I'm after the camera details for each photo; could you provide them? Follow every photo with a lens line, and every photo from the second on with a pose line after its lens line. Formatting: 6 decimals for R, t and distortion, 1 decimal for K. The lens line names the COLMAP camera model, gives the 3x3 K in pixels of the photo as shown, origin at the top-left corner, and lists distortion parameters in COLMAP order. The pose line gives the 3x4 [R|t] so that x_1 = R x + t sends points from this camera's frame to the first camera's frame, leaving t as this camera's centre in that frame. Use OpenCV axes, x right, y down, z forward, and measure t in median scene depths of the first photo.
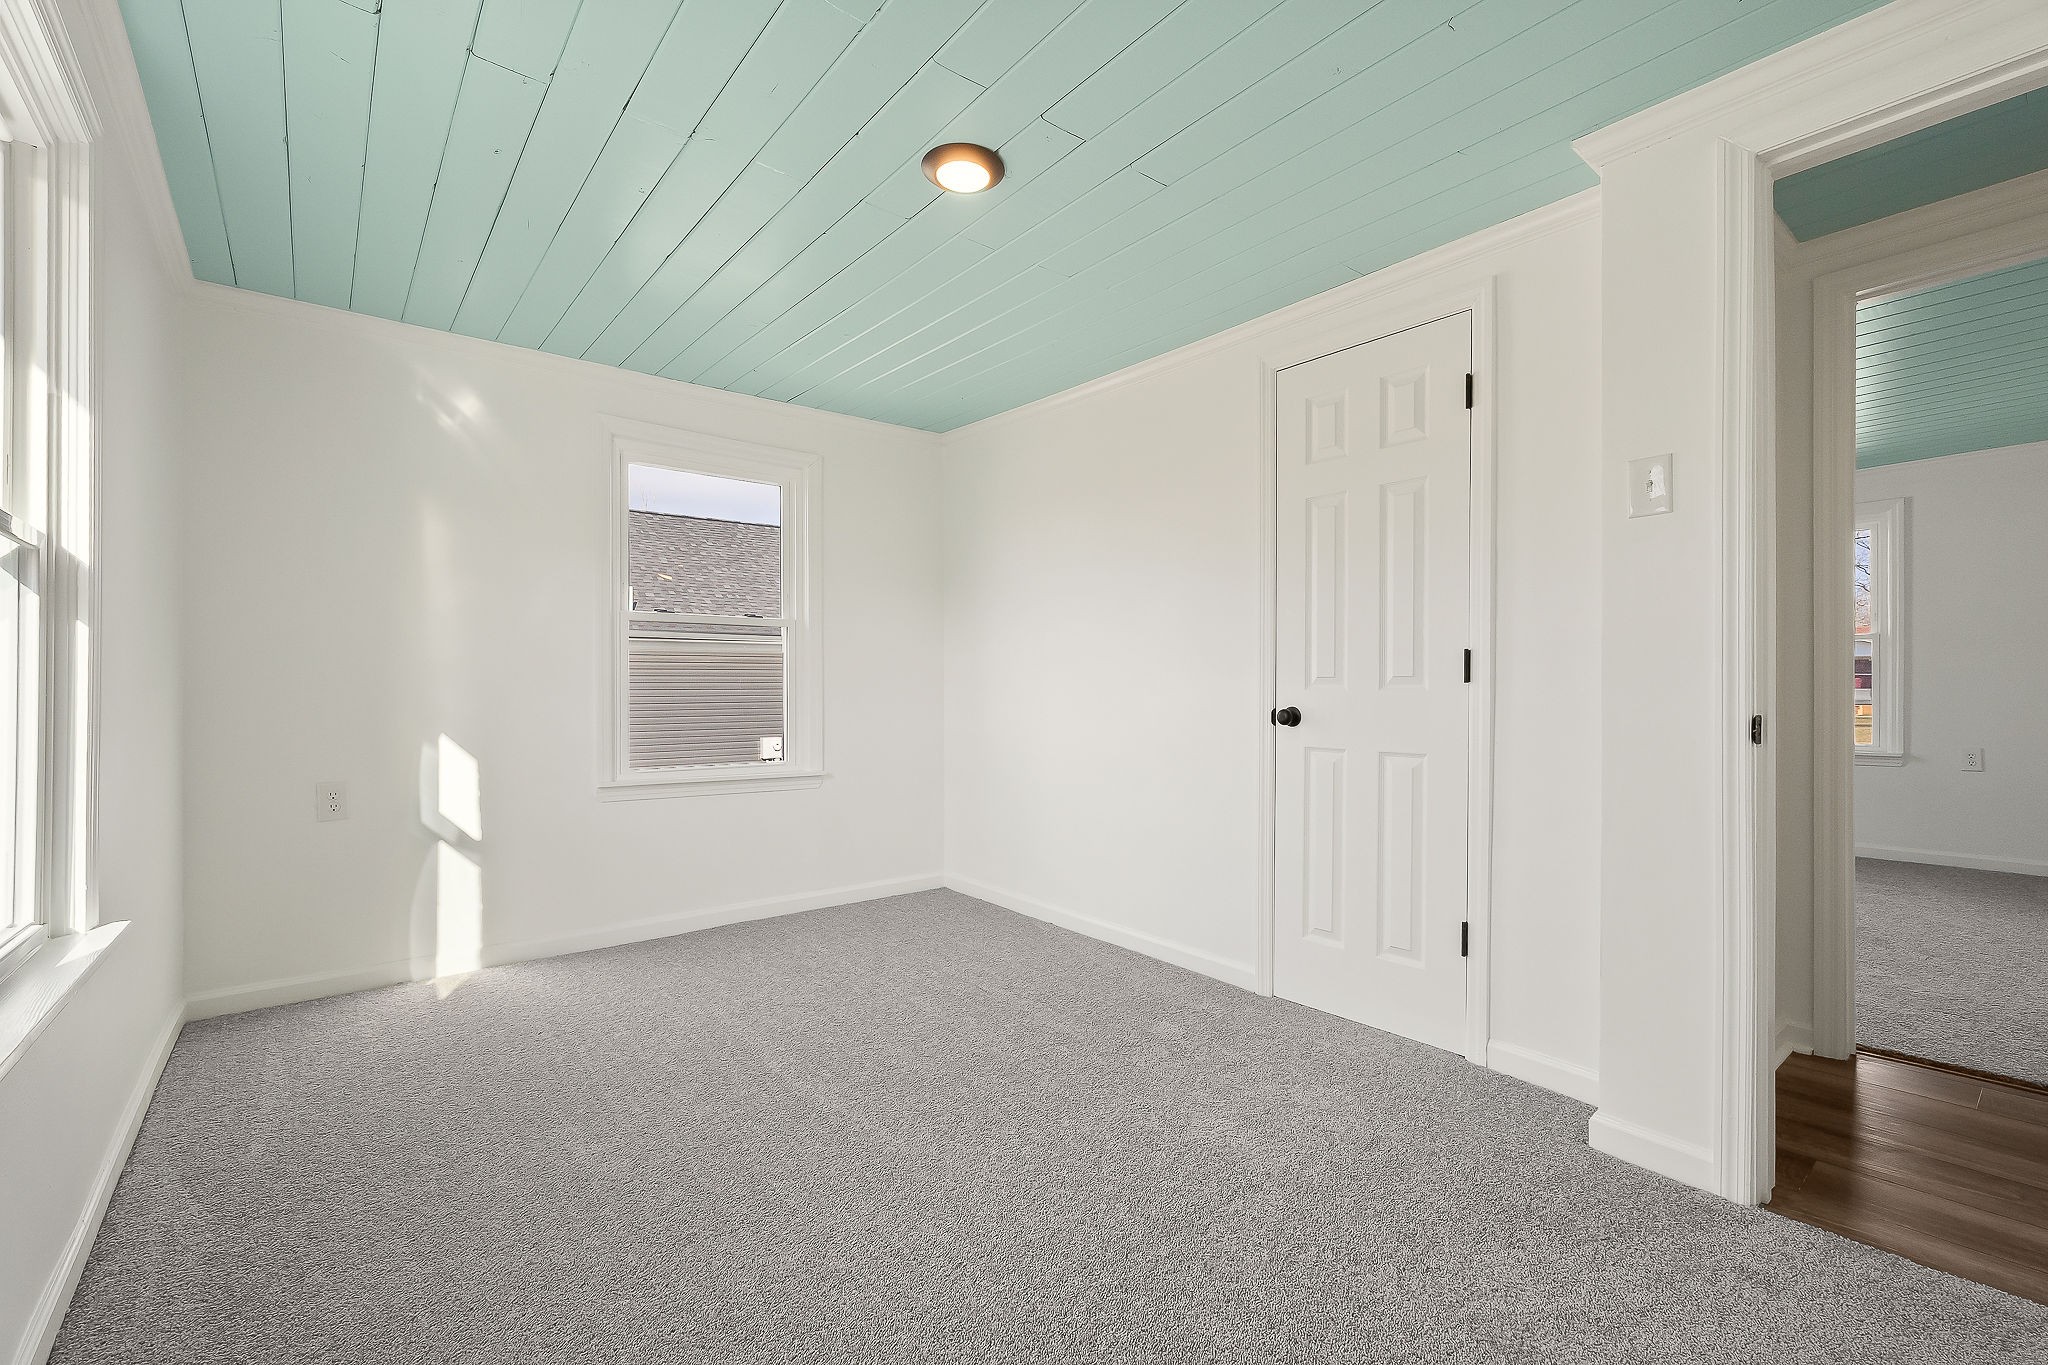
lens RADIAL K [[870.0, 0, 1024.0], [0, 870.0, 682.5], [0, 0, 1]] dist [-0.001269, -0.000013]
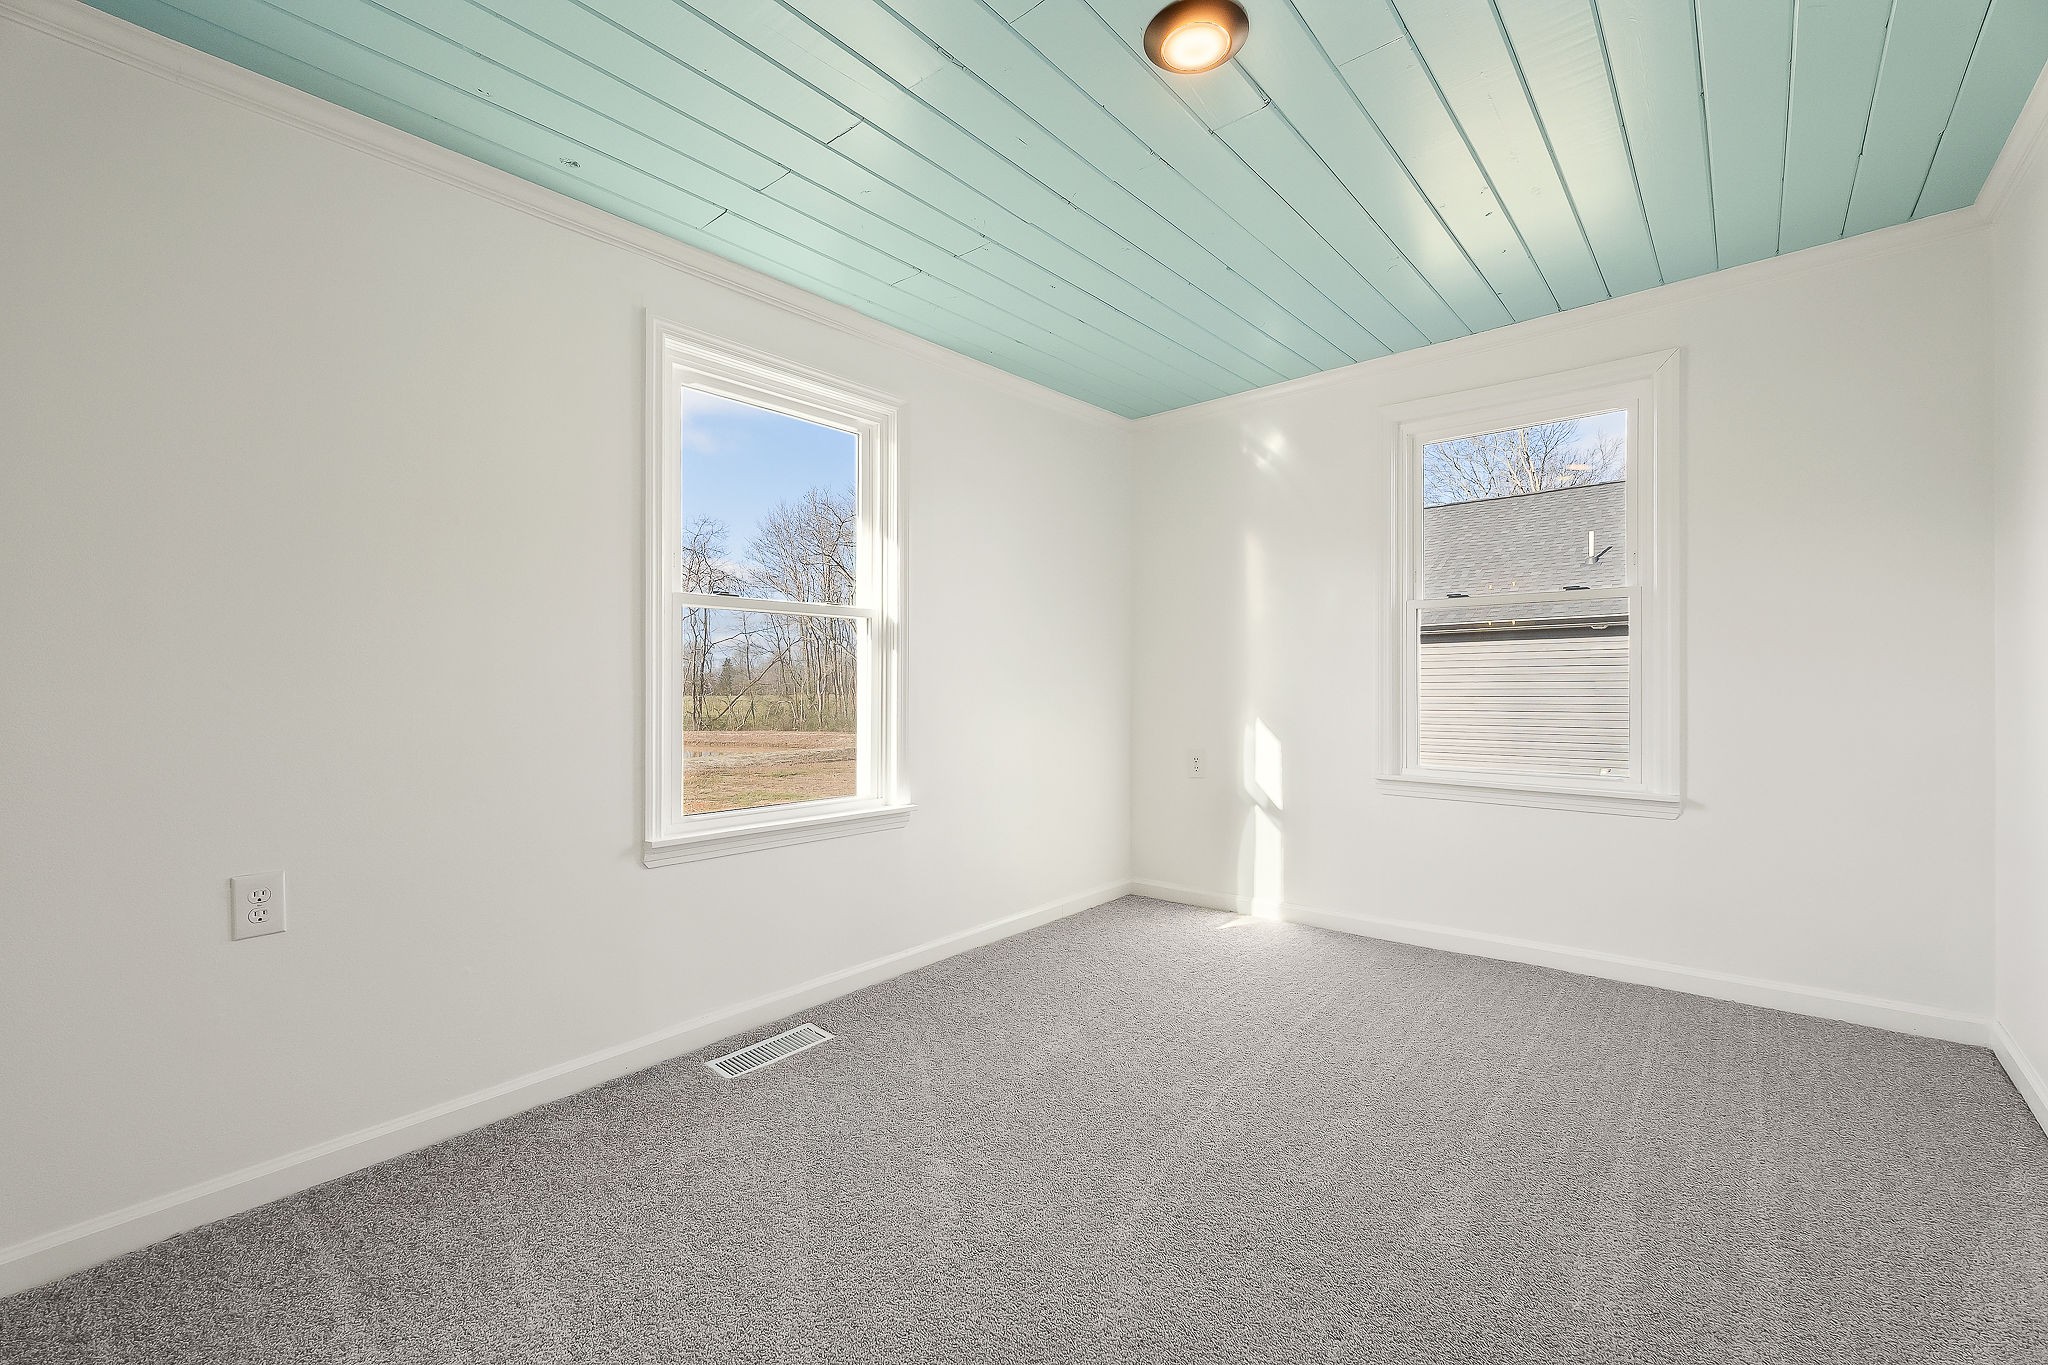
lens RADIAL K [[867.0, 0, 1022.6], [0, 867.0, 655.9], [0, 0, 1]] dist [-0.000446, 0.000029]
pose [[0.183152, -0.025740, -0.982748, 0.470942], [0.008971, 0.999659, -0.024511, -0.001056], [0.983044, -0.004327, 0.183321, 0.449389]]
